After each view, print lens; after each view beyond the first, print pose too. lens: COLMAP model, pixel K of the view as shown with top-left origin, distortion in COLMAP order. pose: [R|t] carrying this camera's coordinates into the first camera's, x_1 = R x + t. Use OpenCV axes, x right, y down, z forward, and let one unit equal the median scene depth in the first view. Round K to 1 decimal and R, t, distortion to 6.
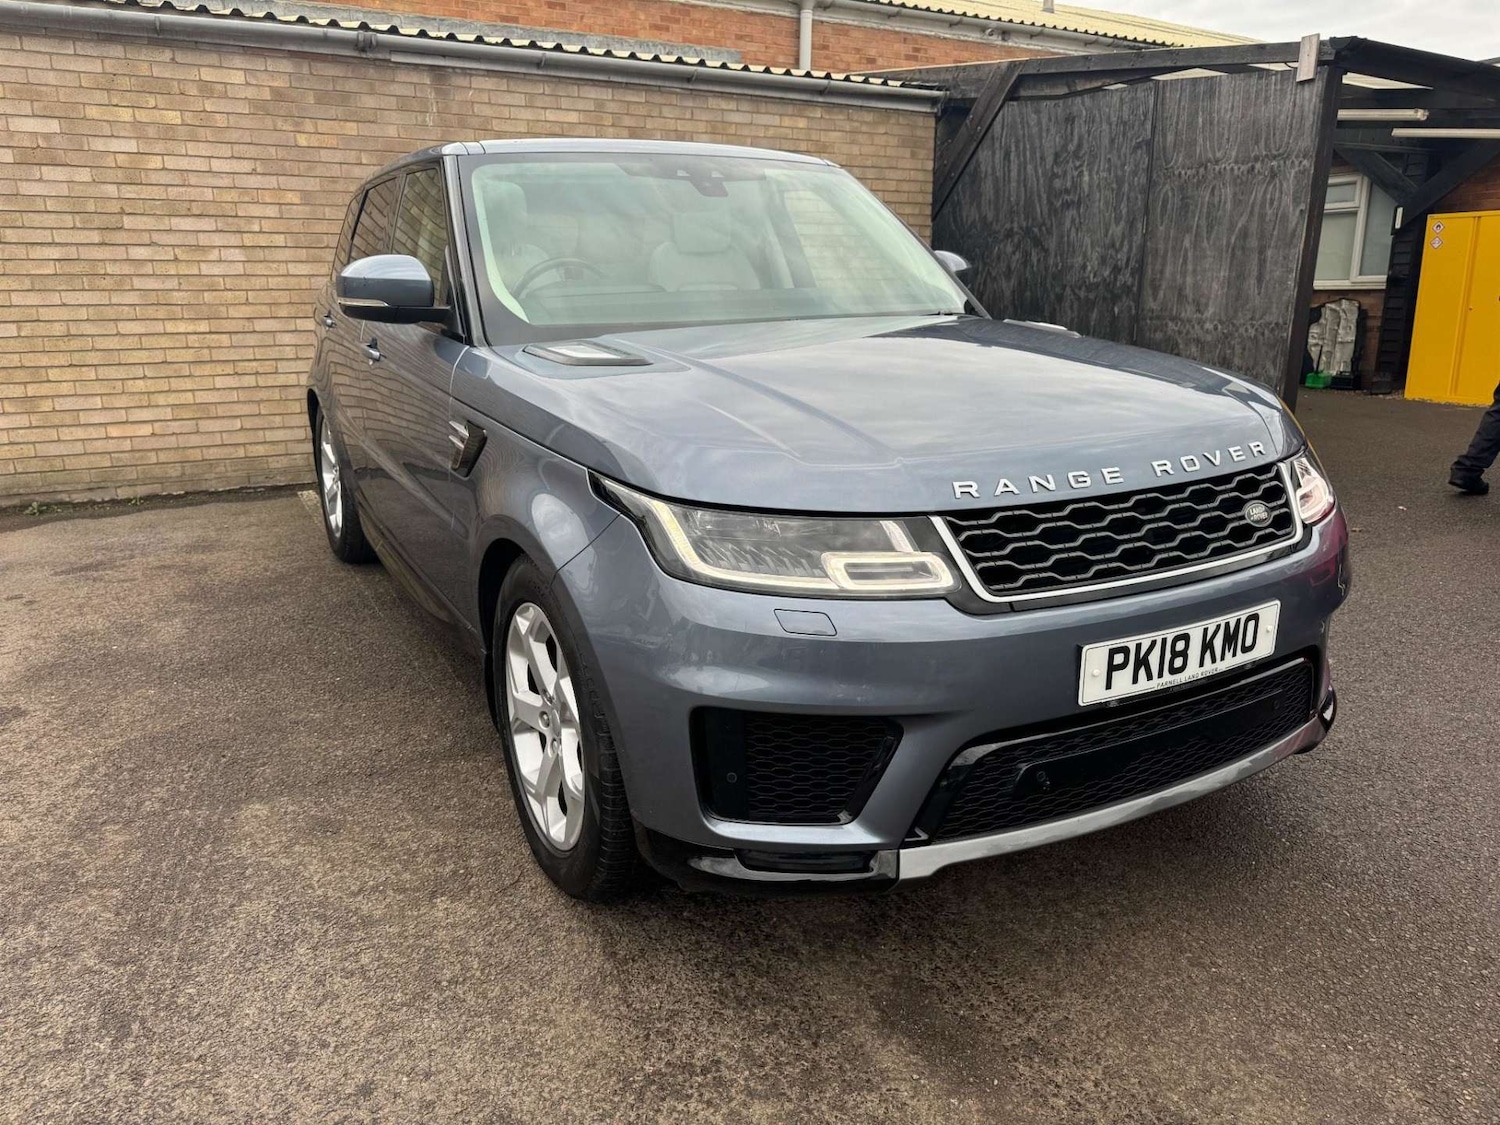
lens RADIAL K [[1066.4, 0, 744.0], [0, 1066.4, 570.1], [0, 0, 1]] dist [0.016271, -0.020205]
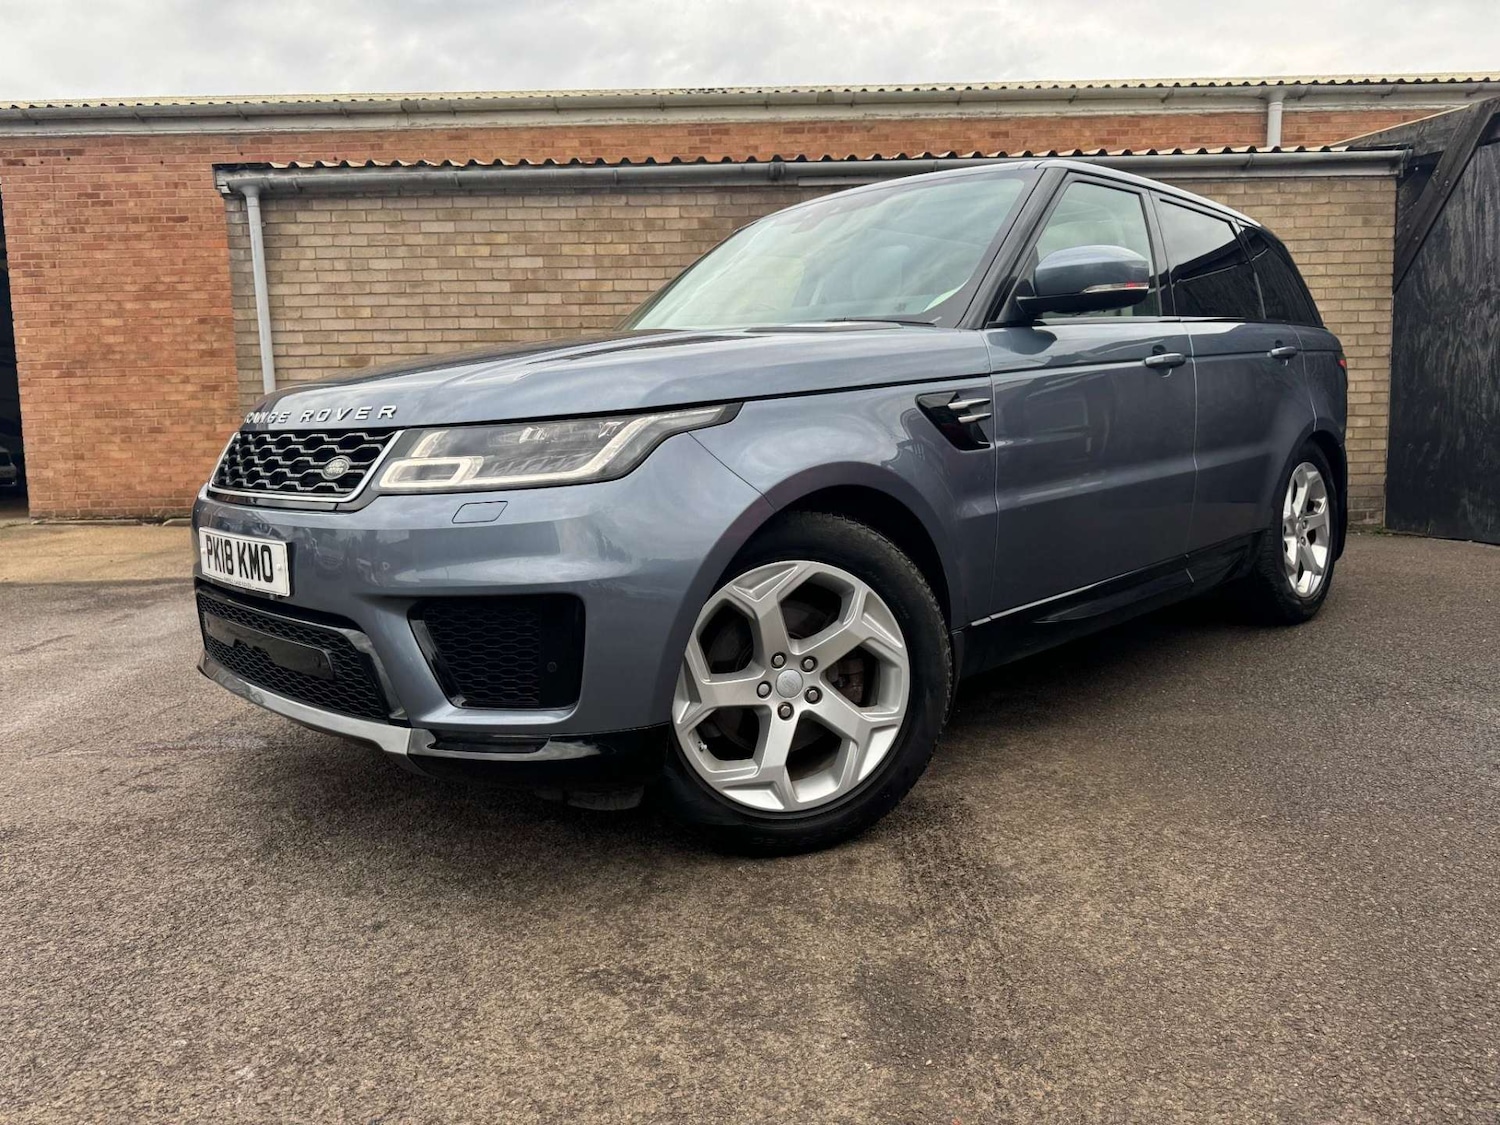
lens RADIAL K [[1066.4, 0, 738.7], [0, 1066.4, 559.4], [0, 0, 1]] dist [0.016271, -0.020205]
pose [[0.886658, 0.031087, -0.461379, 0.145932], [-0.098610, 0.987500, -0.122967, 0.060783], [0.451789, 0.154526, 0.878640, 0.035361]]
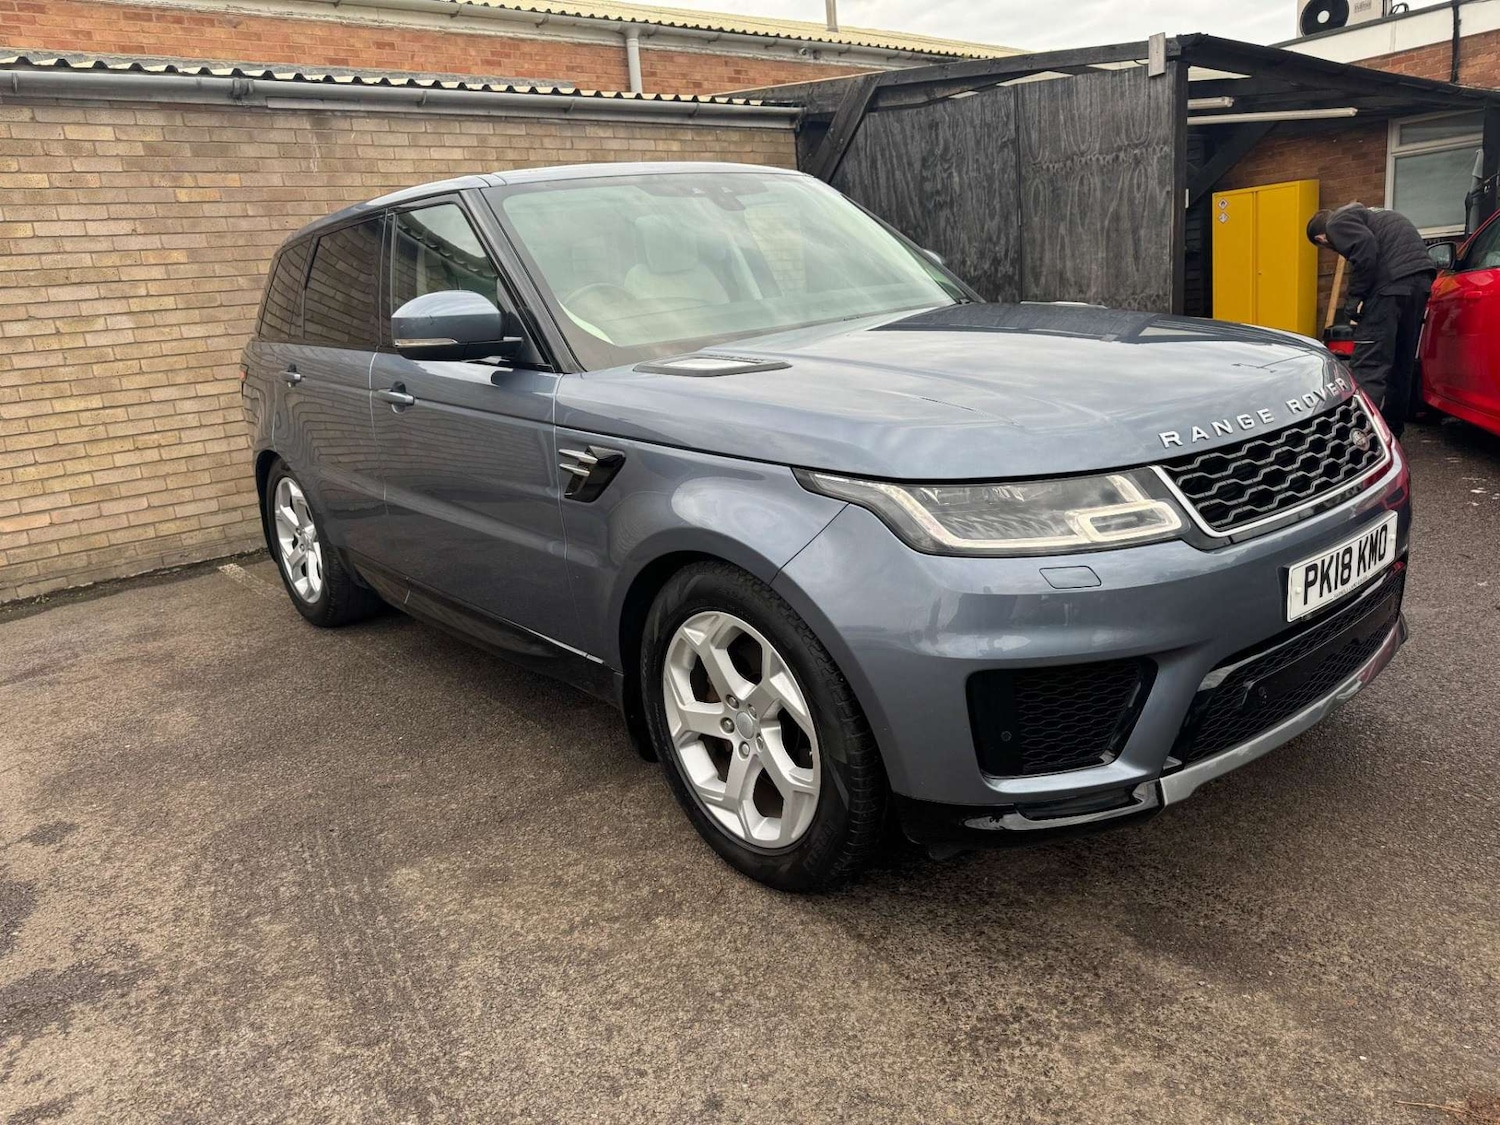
lens RADIAL K [[1066.4, 0, 746.9], [0, 1066.4, 569.2], [0, 0, 1]] dist [0.016271, -0.020205]
pose [[0.976463, -0.132102, 0.170496, -0.126584], [0.136101, 0.990623, -0.011933, 0.002984], [-0.167321, 0.034857, 0.985286, -0.000560]]
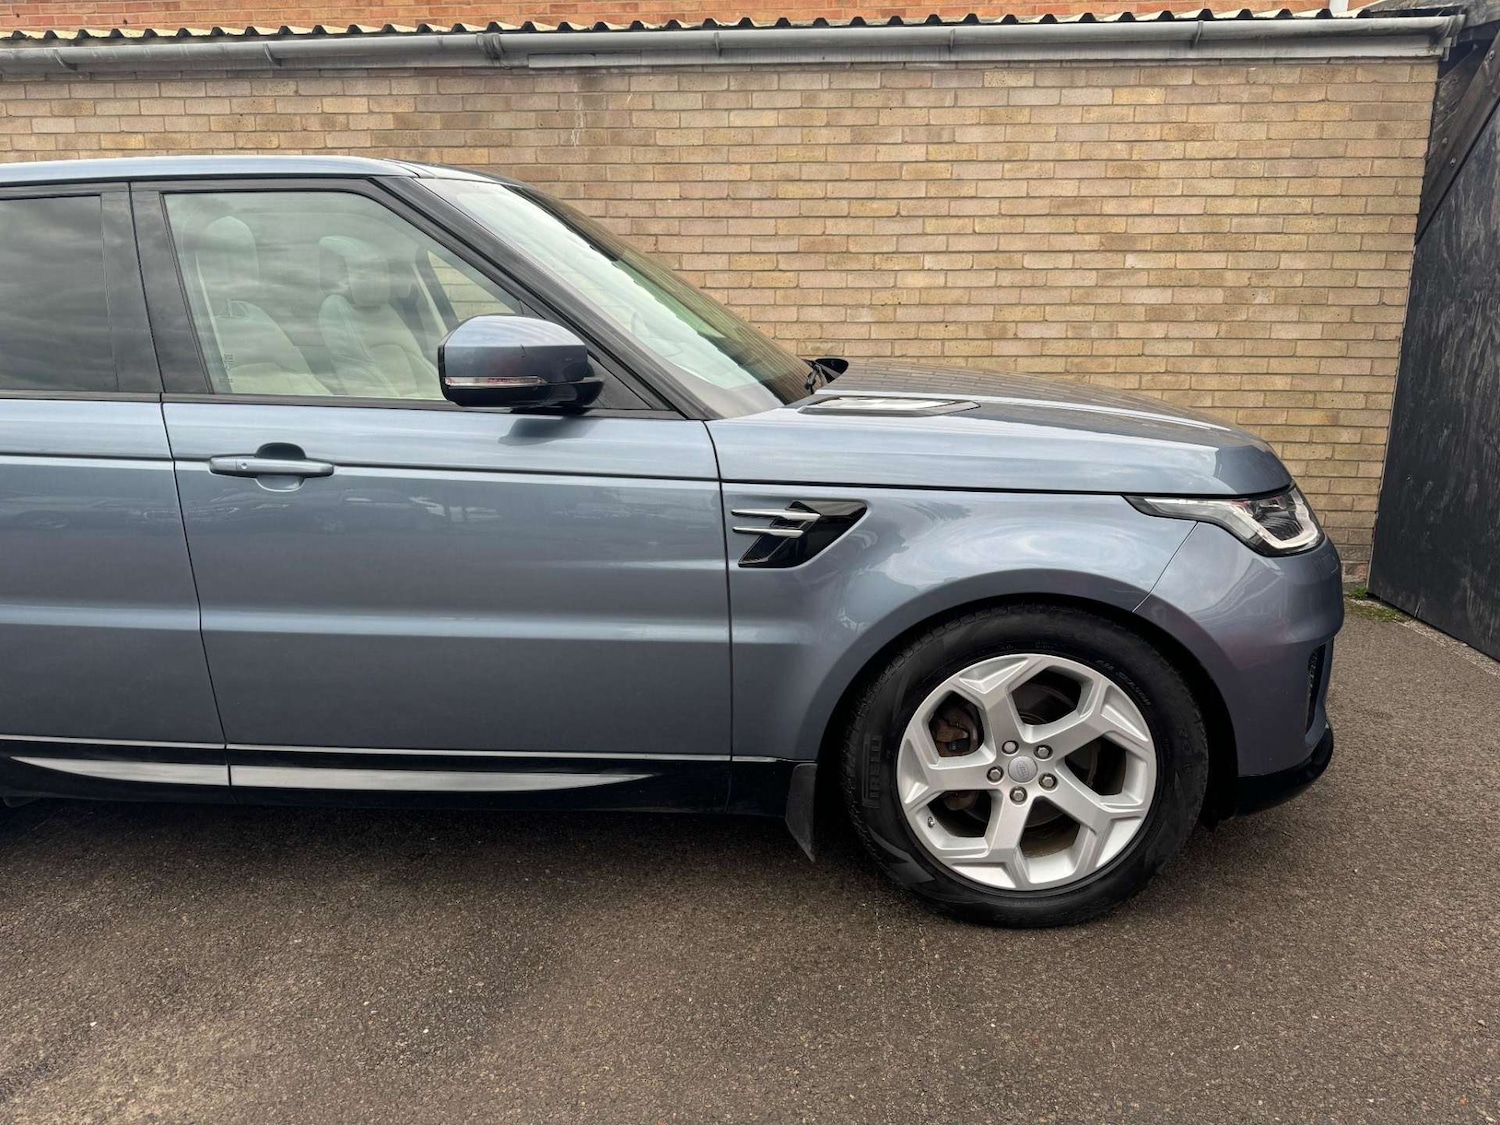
lens RADIAL K [[1066.4, 0, 752.1], [0, 1066.4, 573.7], [0, 0, 1]] dist [0.016271, -0.020205]
pose [[0.829712, 0.134942, -0.541635, 0.280802], [-0.150774, 0.988450, 0.015295, -0.139093], [0.537443, 0.068974, 0.840474, 0.438747]]
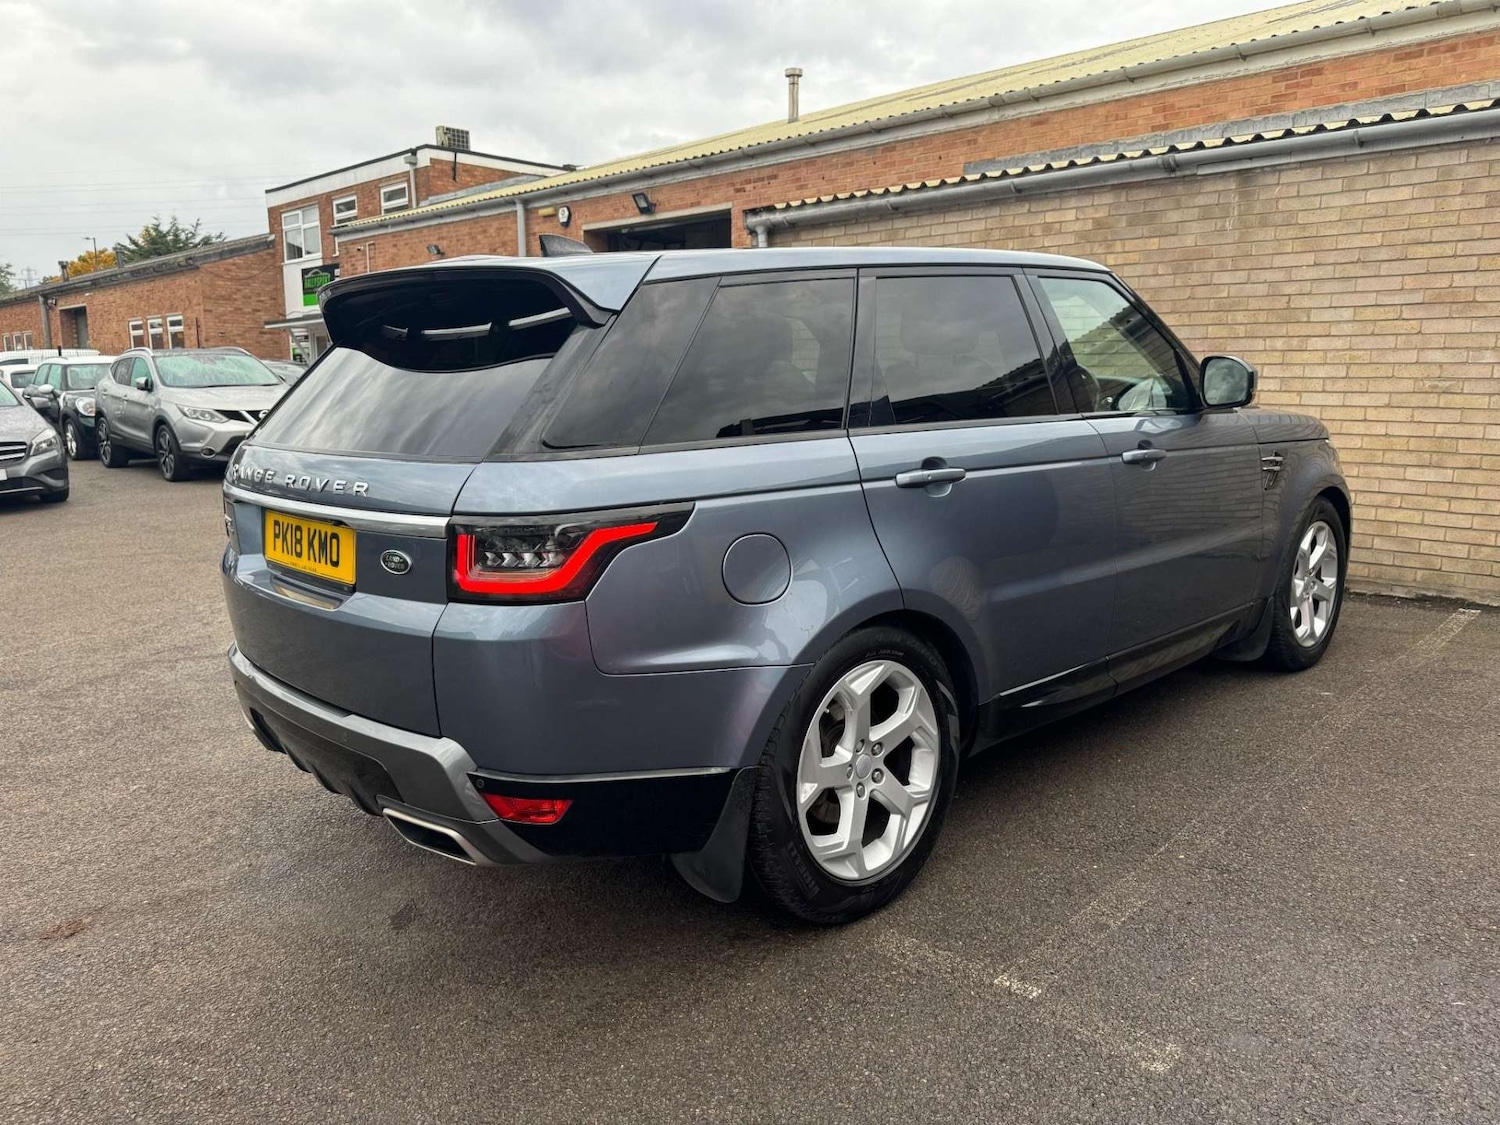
lens RADIAL K [[1066.4, 0, 740.1], [0, 1066.4, 565.8], [0, 0, 1]] dist [0.016271, -0.020205]
pose [[0.287033, 0.172327, -0.942293, 0.572788], [-0.247360, 0.963657, 0.100886, -0.103182], [0.925433, 0.204128, 0.319228, 0.328349]]
